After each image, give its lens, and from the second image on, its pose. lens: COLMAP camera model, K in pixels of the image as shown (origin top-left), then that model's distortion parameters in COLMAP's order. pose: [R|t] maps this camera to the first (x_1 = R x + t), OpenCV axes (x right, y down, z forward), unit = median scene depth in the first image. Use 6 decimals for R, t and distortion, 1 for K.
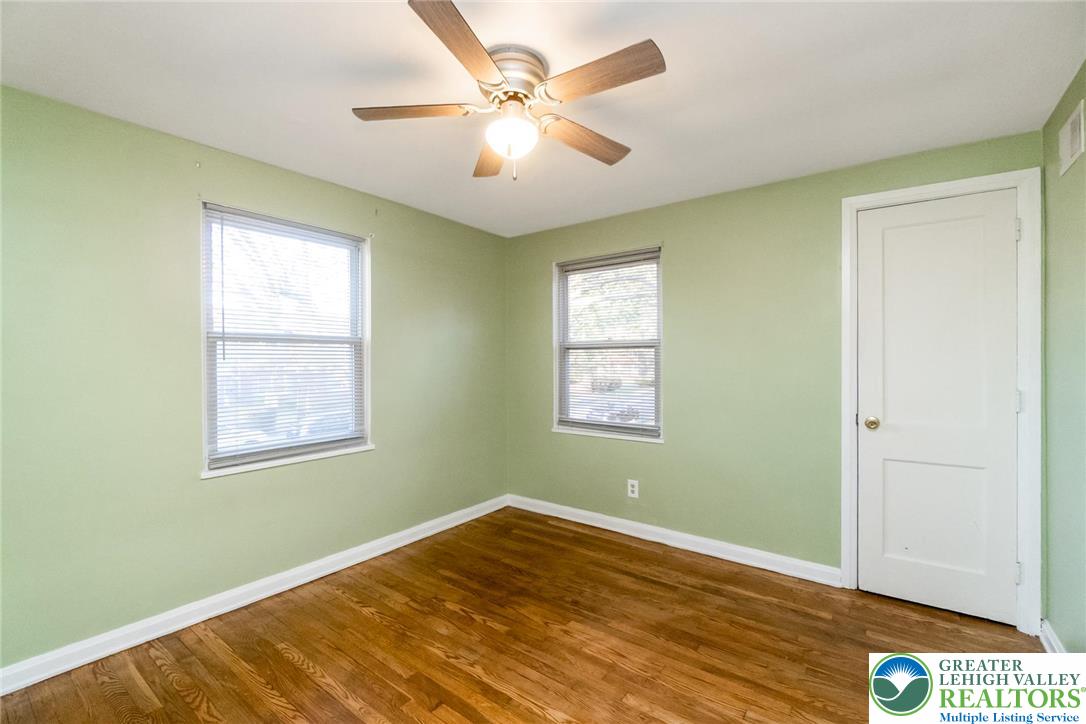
lens RADIAL K [[462.4, 0, 546.2], [0, 462.4, 363.3], [0, 0, 1]] dist [-0.009196, 0.000350]
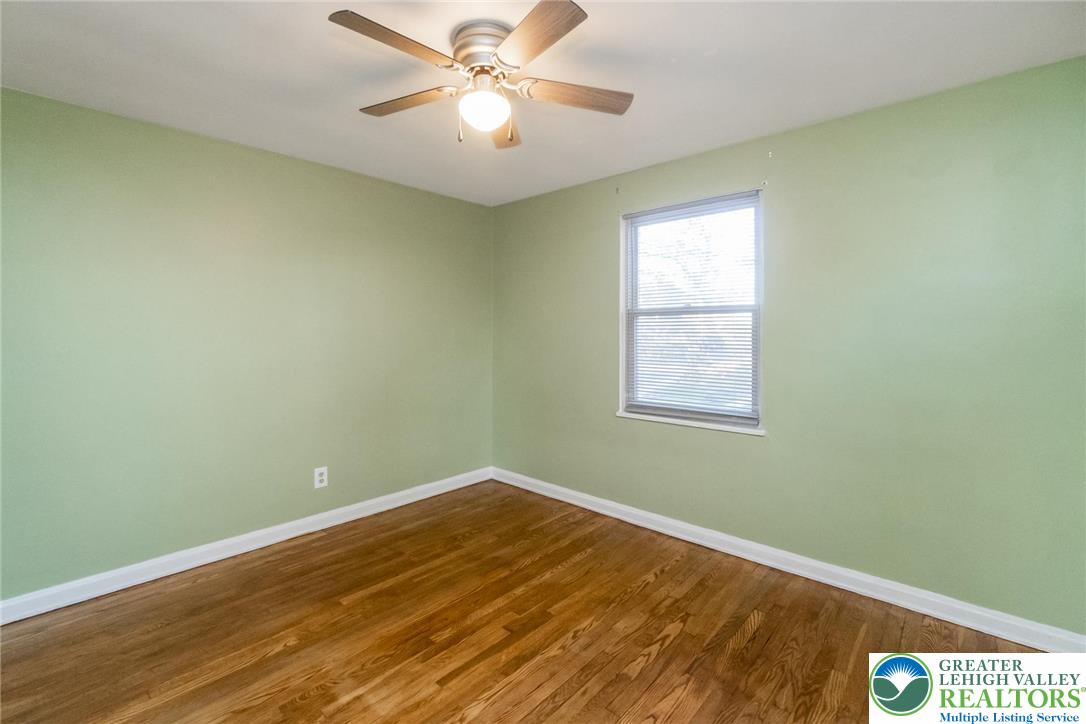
lens RADIAL K [[488.3, 0, 541.8], [0, 488.3, 339.8], [0, 0, 1]] dist [-0.015977, 0.000605]
pose [[-0.100011, 0.021384, -0.994757, 0.670329], [-0.009563, 0.999702, 0.022451, -0.008061], [0.994940, 0.011759, -0.099776, 0.841479]]
